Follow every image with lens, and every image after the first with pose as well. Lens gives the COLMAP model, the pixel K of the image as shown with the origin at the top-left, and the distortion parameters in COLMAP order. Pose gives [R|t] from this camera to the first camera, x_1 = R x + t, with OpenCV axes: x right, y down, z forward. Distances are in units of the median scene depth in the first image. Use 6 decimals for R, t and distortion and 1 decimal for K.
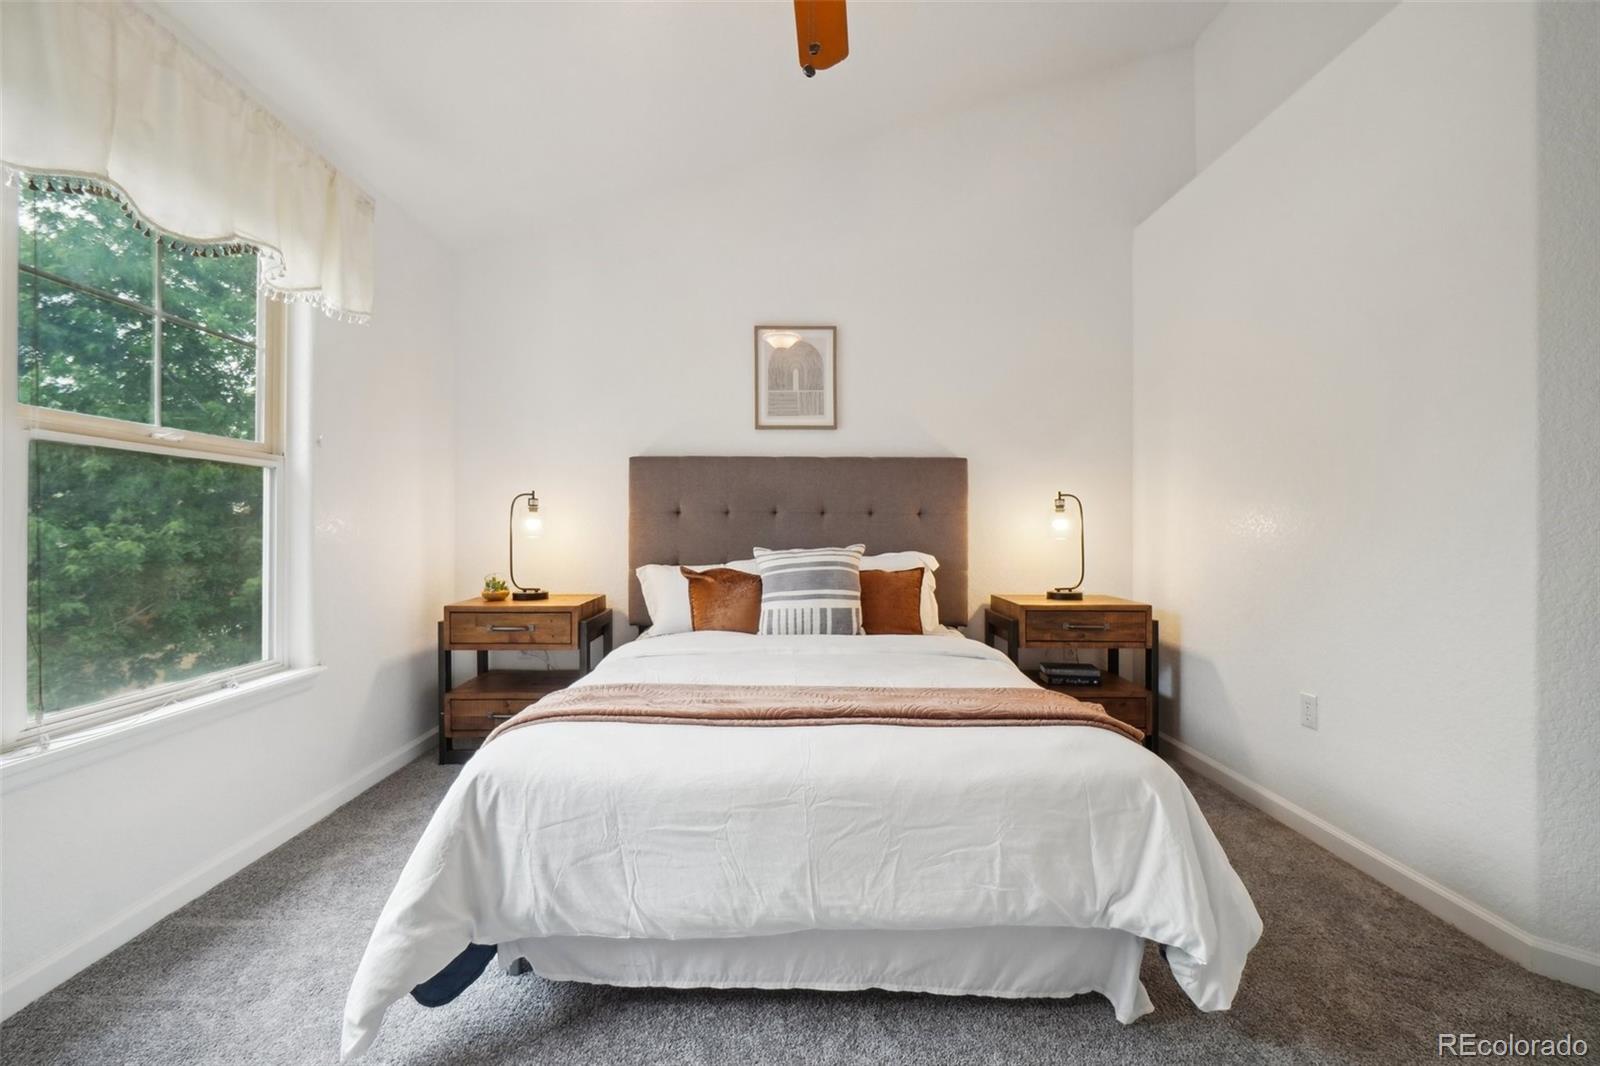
lens RADIAL K [[691.7, 0, 788.8], [0, 691.7, 519.4], [0, 0, 1]] dist [-0.011626, 0.000129]
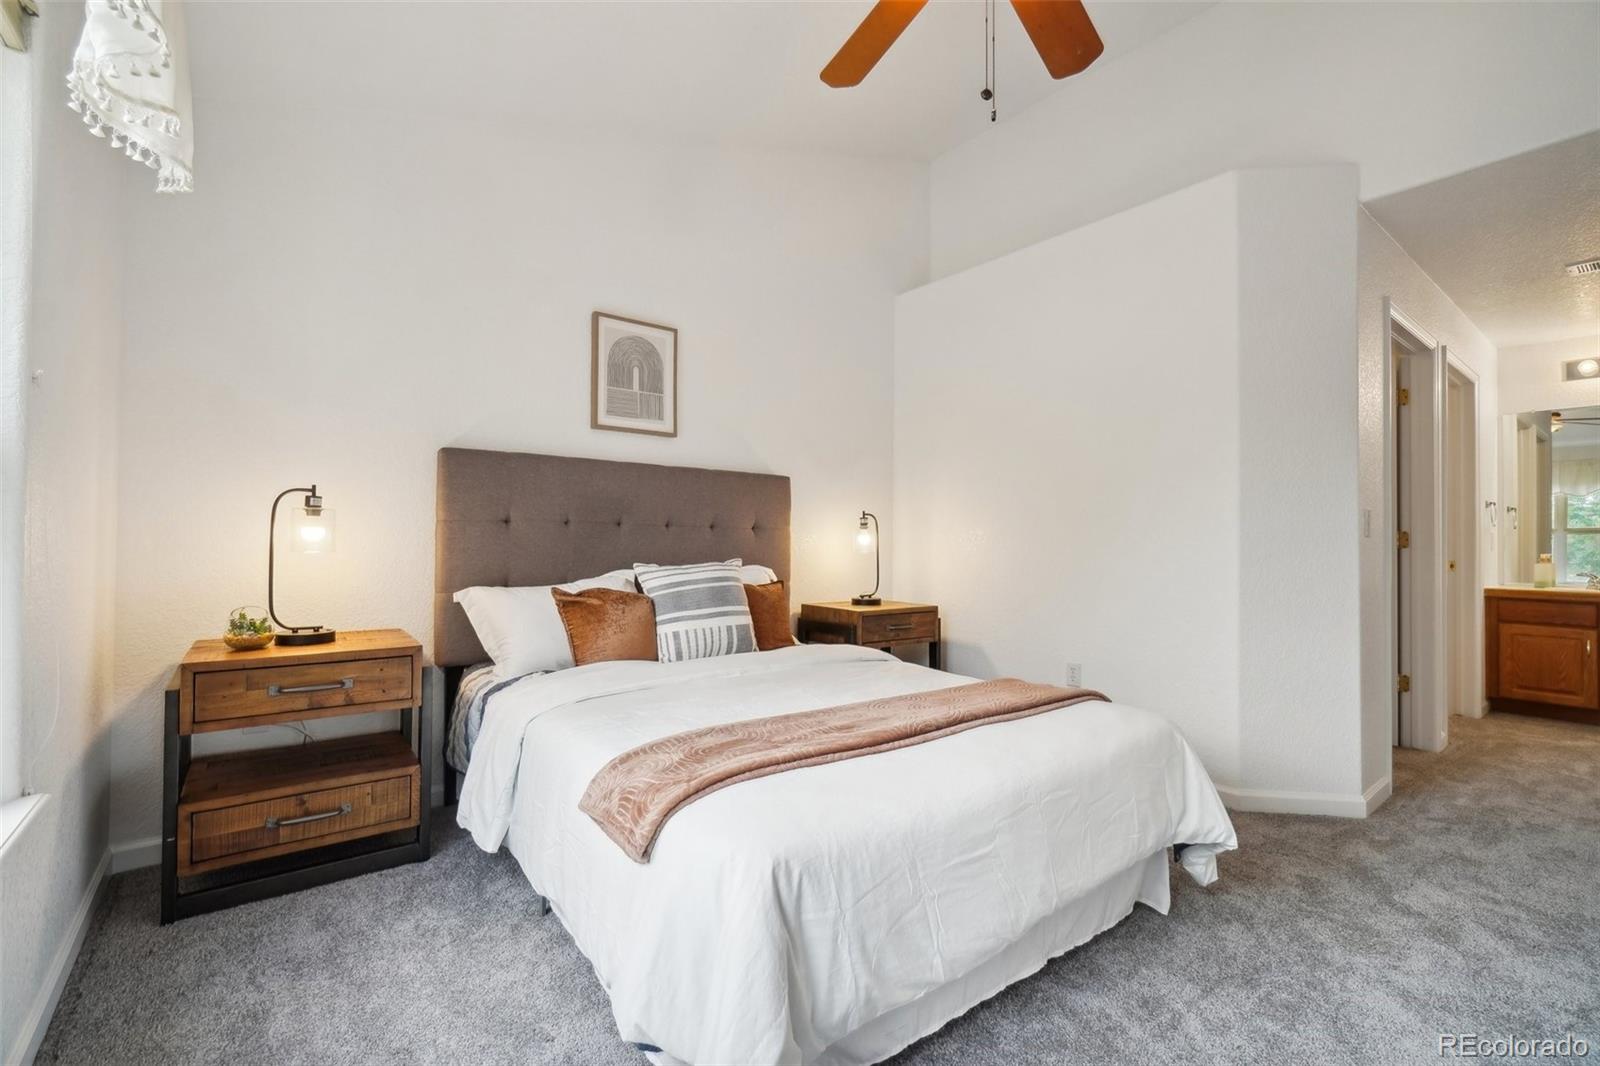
lens RADIAL K [[691.7, 0, 788.8], [0, 691.7, 519.4], [0, 0, 1]] dist [-0.011626, 0.000129]
pose [[0.793910, 0.025316, 0.607508, -0.442702], [-0.016081, 0.999658, -0.020643, -0.000569], [-0.607822, 0.006619, 0.794045, 0.177987]]
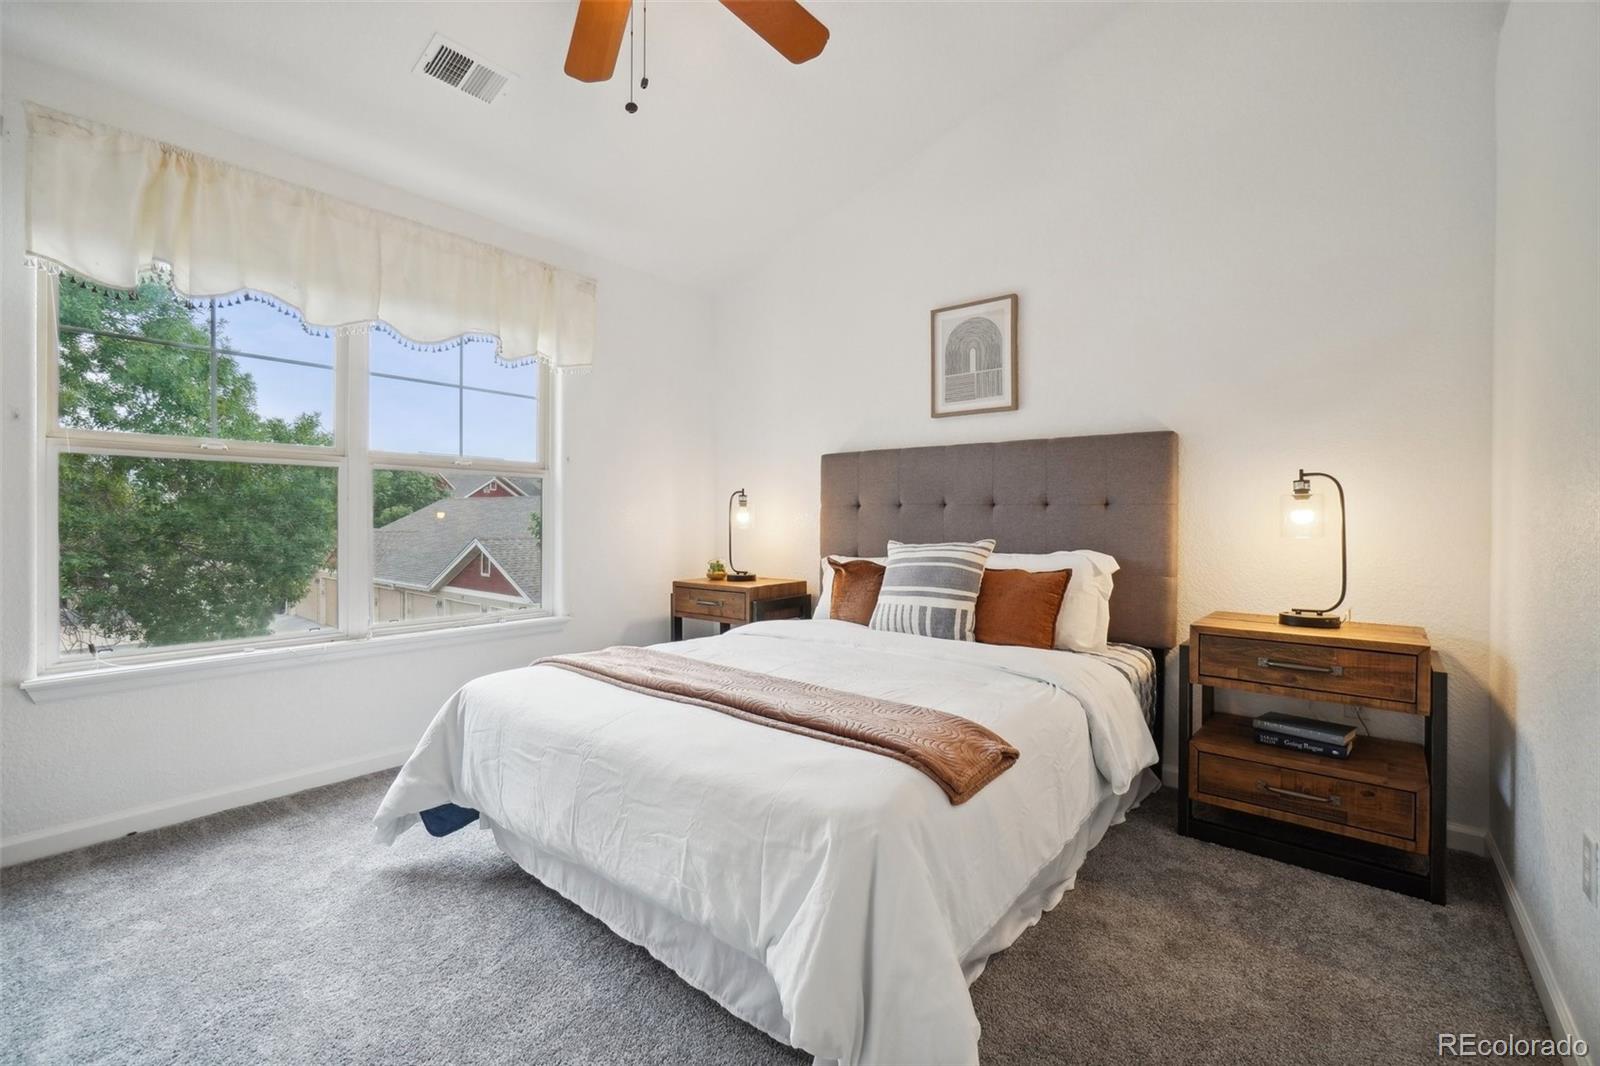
lens RADIAL K [[691.7, 0, 788.8], [0, 691.7, 519.4], [0, 0, 1]] dist [-0.011626, 0.000129]
pose [[0.767412, 0.001635, -0.641153, 0.480197], [0.003023, 0.999976, 0.006169, 0.004248], [0.641148, -0.006672, 0.767389, 0.157876]]
